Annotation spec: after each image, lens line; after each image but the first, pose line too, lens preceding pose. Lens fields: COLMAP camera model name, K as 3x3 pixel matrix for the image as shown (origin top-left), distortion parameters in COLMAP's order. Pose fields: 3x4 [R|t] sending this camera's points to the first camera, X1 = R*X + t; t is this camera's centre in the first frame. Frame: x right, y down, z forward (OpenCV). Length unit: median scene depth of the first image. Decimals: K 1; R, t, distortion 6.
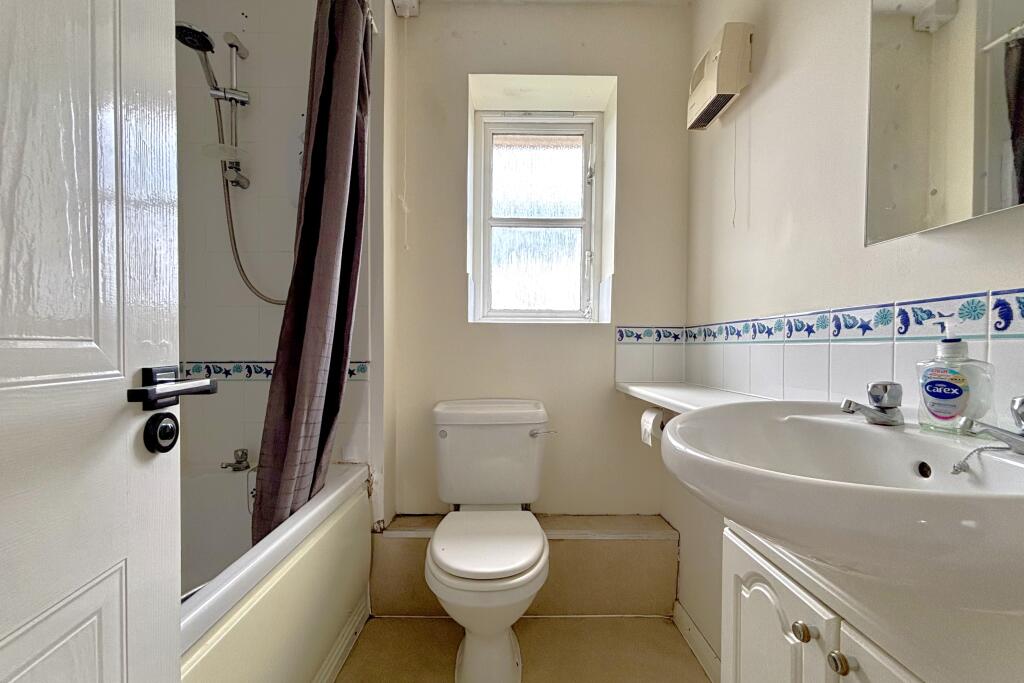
lens RADIAL K [[417.1, 0, 508.6], [0, 417.1, 344.6], [0, 0, 1]] dist [-0.002276, -0.000357]
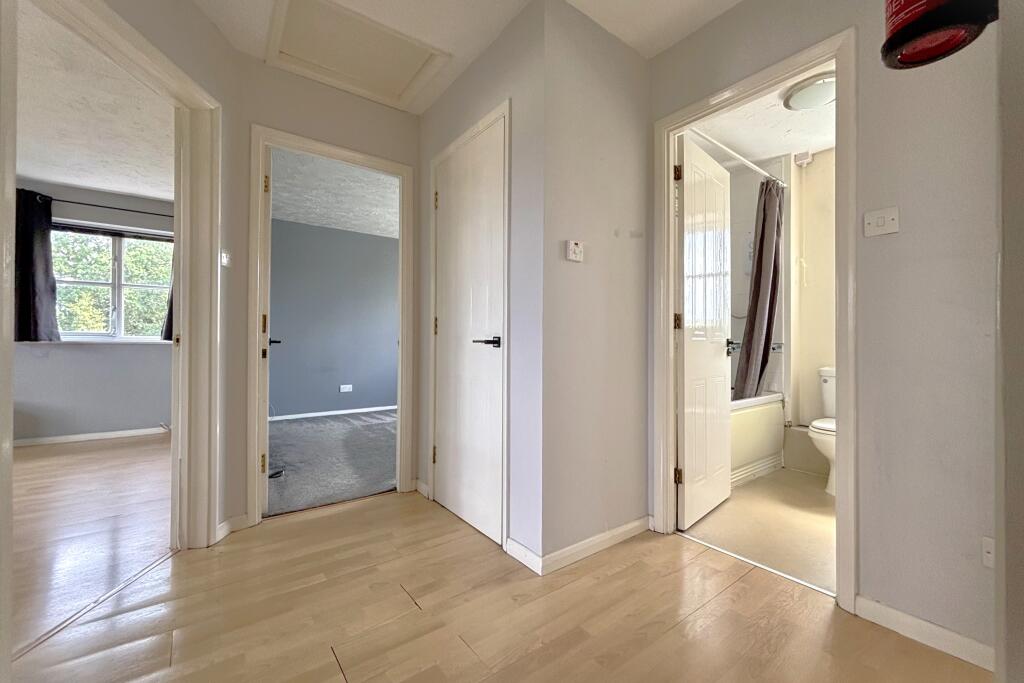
lens RADIAL K [[417.1, 0, 508.6], [0, 417.1, 344.6], [0, 0, 1]] dist [-0.002276, -0.000357]
pose [[0.592511, -0.003398, -0.805555, 0.583831], [-0.000451, 0.999990, -0.004550, 0.057870], [0.805562, 0.003059, 0.592503, -1.477391]]
